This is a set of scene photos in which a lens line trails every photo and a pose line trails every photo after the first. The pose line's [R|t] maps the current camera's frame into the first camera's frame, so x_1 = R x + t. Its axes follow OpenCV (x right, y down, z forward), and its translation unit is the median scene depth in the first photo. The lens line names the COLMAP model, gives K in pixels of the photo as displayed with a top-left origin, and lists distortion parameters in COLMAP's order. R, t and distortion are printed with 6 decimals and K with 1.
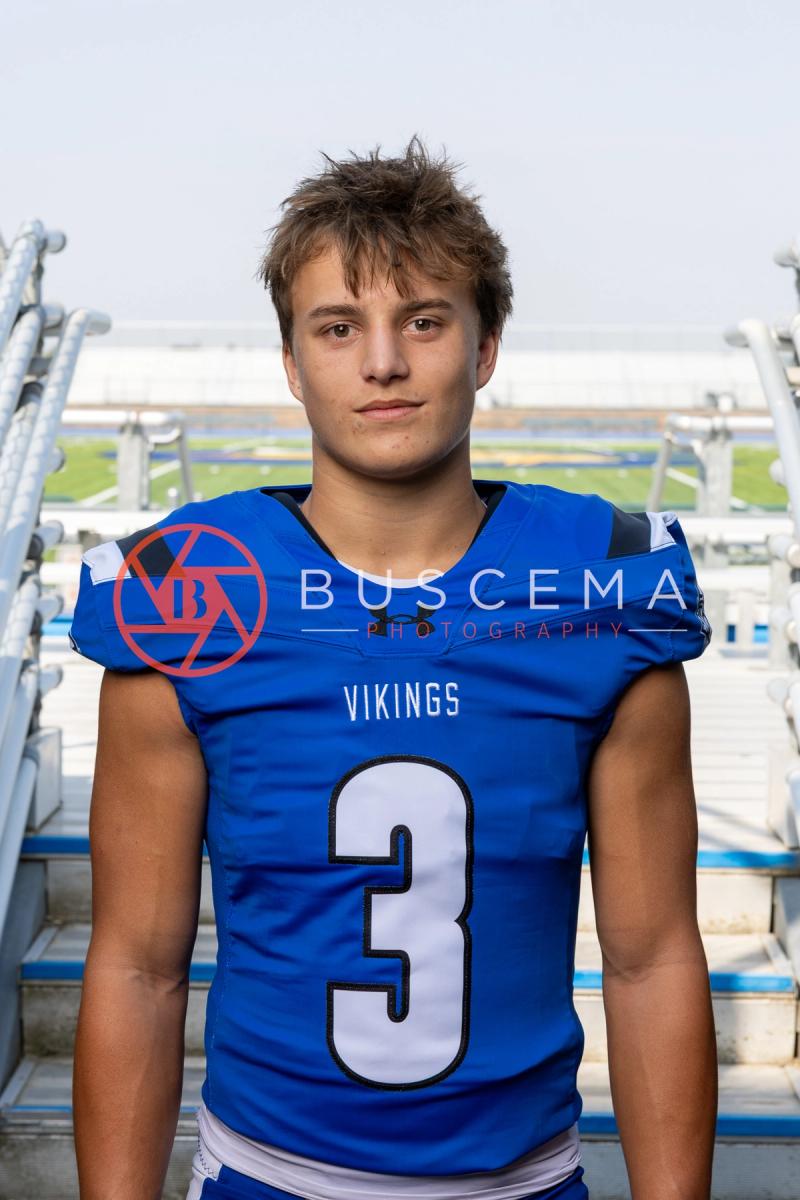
lens RADIAL K [[2402.8, 0, 464.1], [0, 2402.8, 599.2], [0, 0, 1]] dist [0.031774, -0.091137]
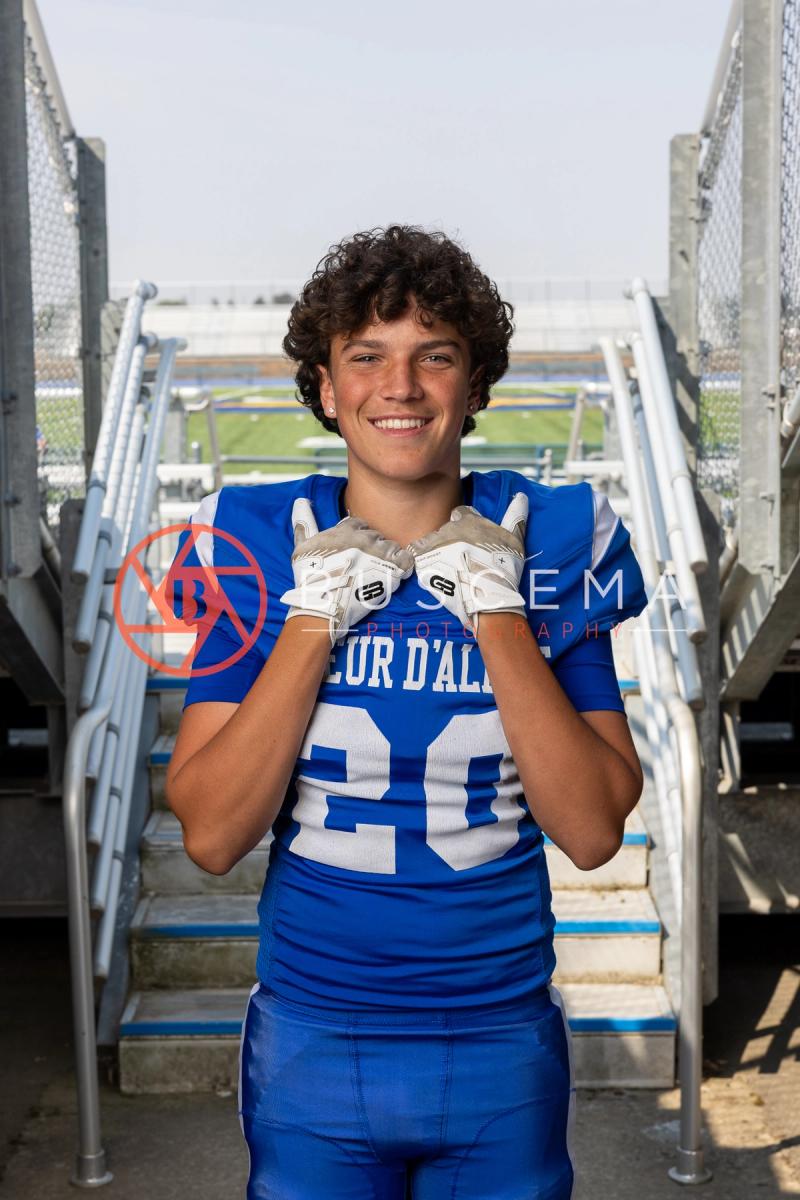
lens RADIAL K [[2478.0, 0, 362.0], [0, 2478.0, 664.4], [0, 0, 1]] dist [-0.031712, 0.172830]
pose [[0.999120, -0.019239, -0.037276, 0.018784], [0.021164, 0.998425, 0.051957, 0.008278], [0.036217, -0.052700, 0.997953, -0.609672]]
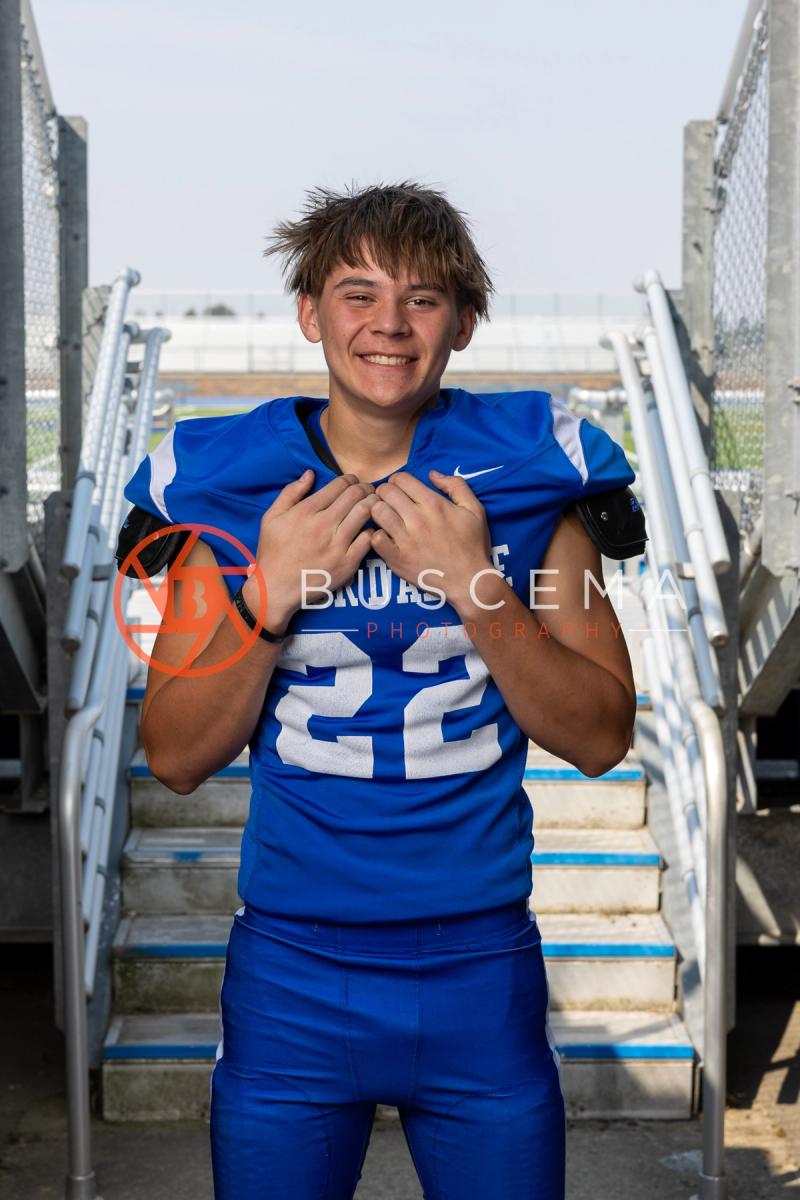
lens RADIAL K [[2789.3, 0, 325.8], [0, 2789.3, 614.3], [0, 0, 1]] dist [-0.026548, 0.166774]
pose [[0.999667, -0.010213, -0.023687, -0.018364], [0.010492, 0.999877, 0.011698, 0.034798], [0.023565, -0.011943, 0.999651, -0.707690]]
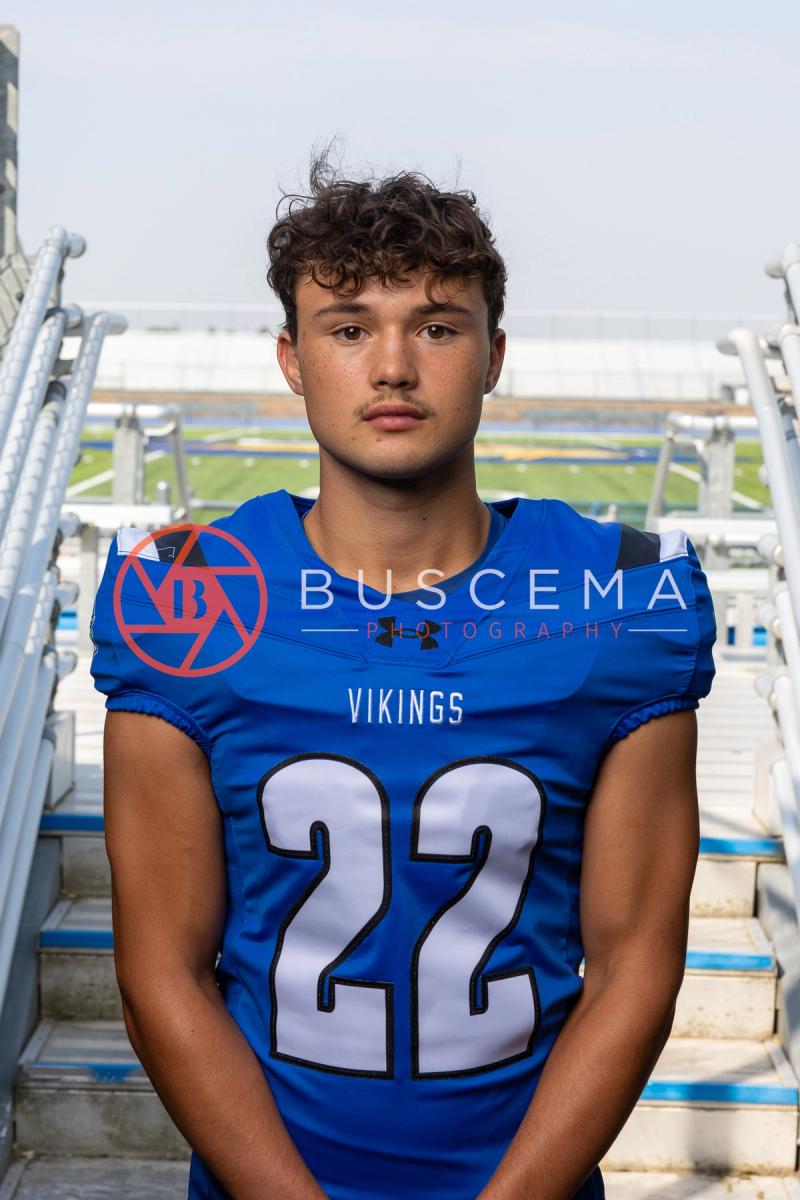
lens RADIAL K [[2652.5, 0, 432.2], [0, 2652.5, 594.7], [0, 0, 1]] dist [-0.019191, 0.117965]
pose [[0.999877, 0.012373, -0.009652, -0.002290], [-0.012412, 0.999915, -0.003967, 0.005464], [0.009602, 0.004086, 0.999946, -0.154457]]
